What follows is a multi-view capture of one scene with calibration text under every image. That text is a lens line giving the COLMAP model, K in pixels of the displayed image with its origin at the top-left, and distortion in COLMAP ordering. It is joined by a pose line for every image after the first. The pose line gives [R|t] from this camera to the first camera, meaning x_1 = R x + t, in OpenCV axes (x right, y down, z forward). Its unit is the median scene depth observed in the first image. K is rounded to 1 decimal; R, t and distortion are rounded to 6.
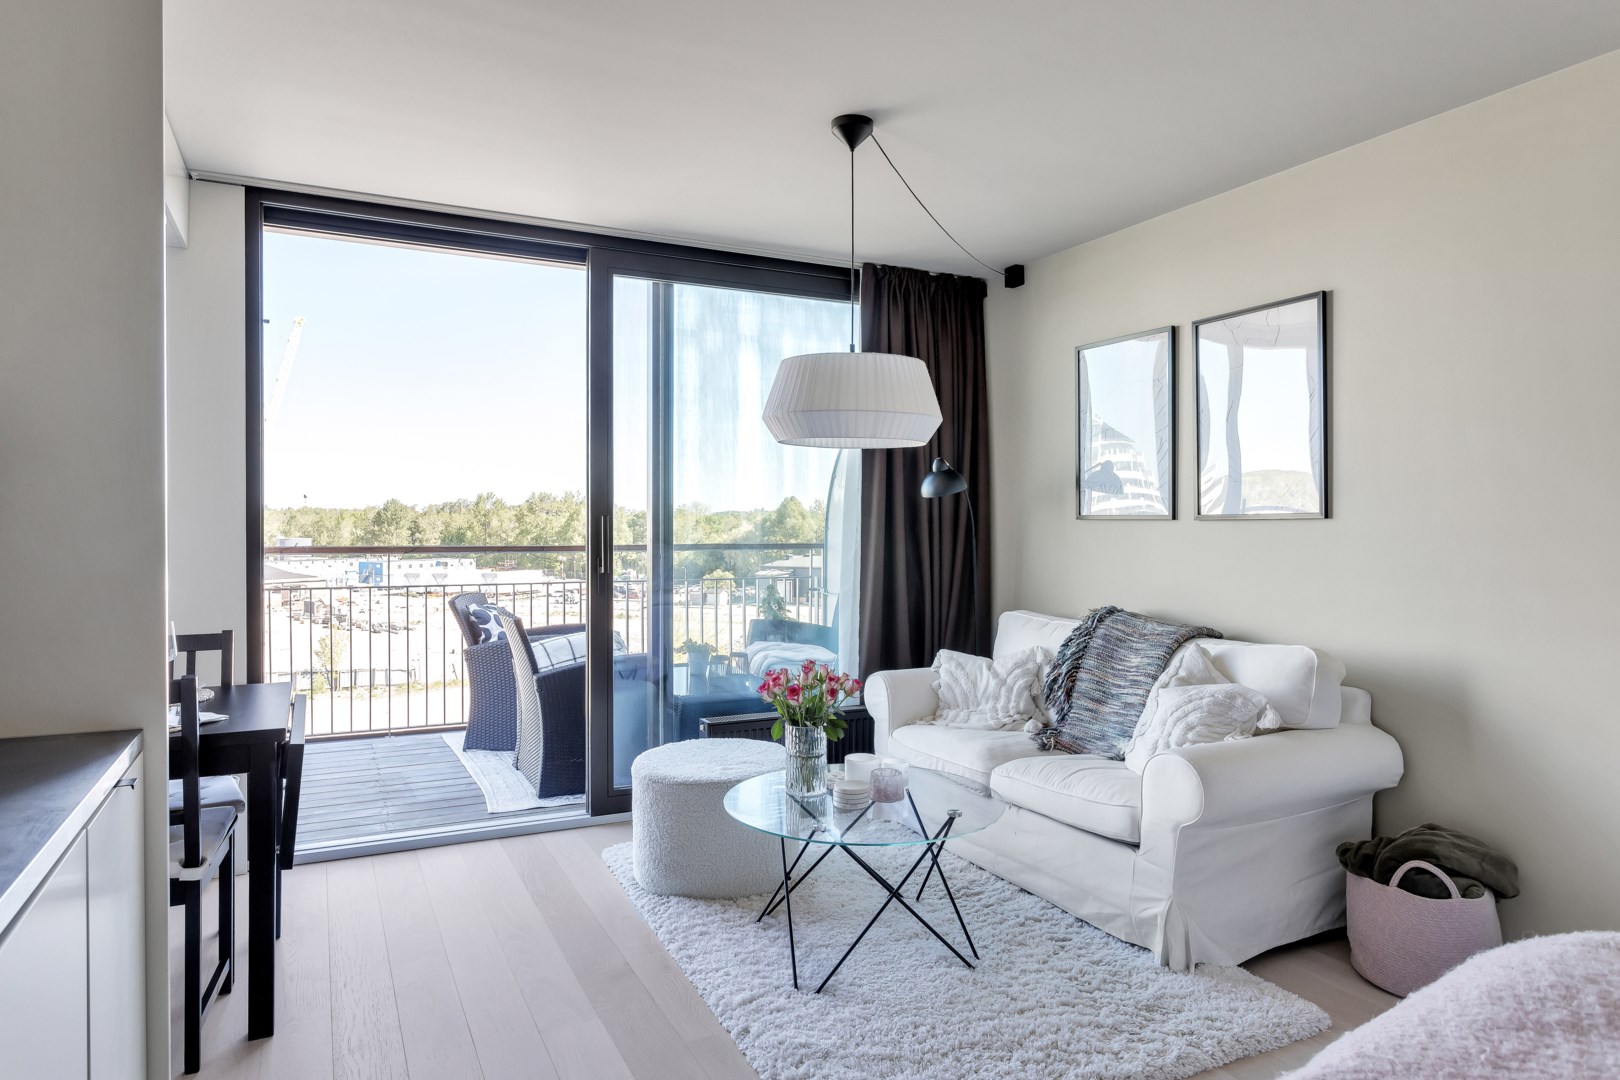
lens RADIAL K [[987.5, 0, 810.0], [0, 987.5, 540.0], [0, 0, 1]] dist [0.001560, -0.001215]
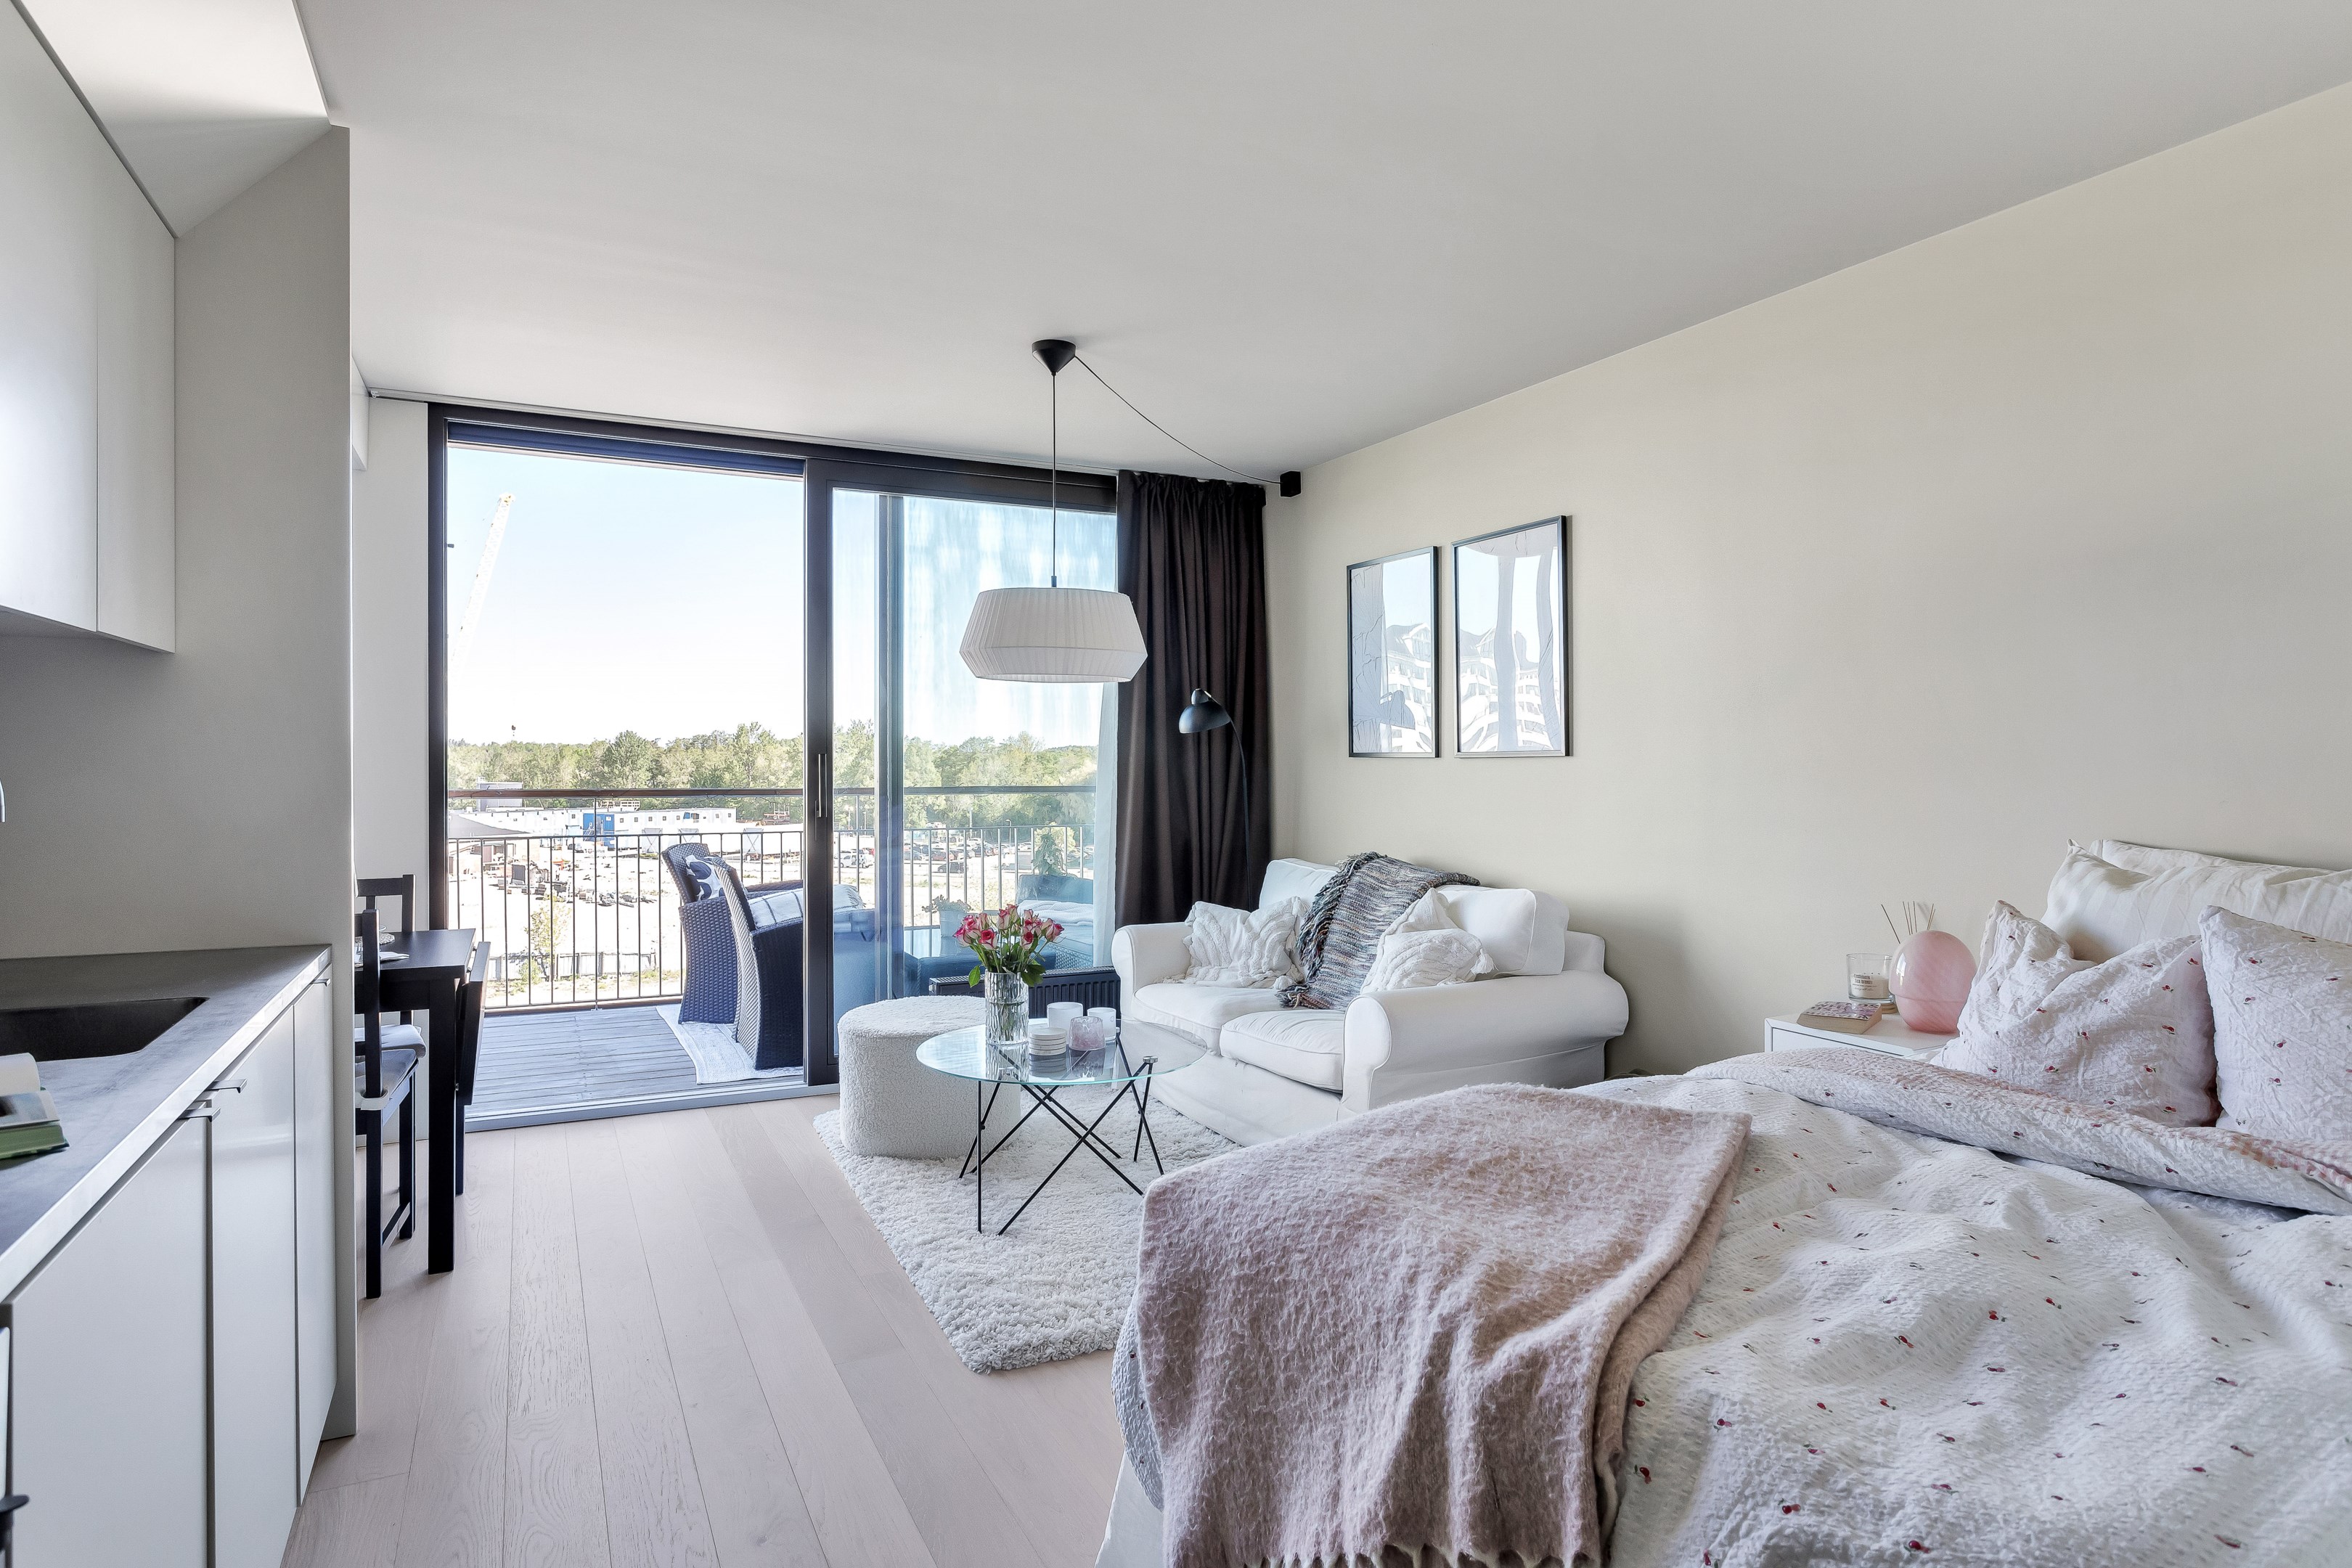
lens RADIAL K [[1311.0, 0, 1176.5], [0, 1311.0, 780.5], [0, 0, 1]] dist [-0.004647, 0.000813]
pose [[0.999988, -0.001537, -0.004653, 0.133659], [0.001524, 0.999995, -0.002734, 0.003760], [0.004657, 0.002727, 0.999985, -0.220603]]
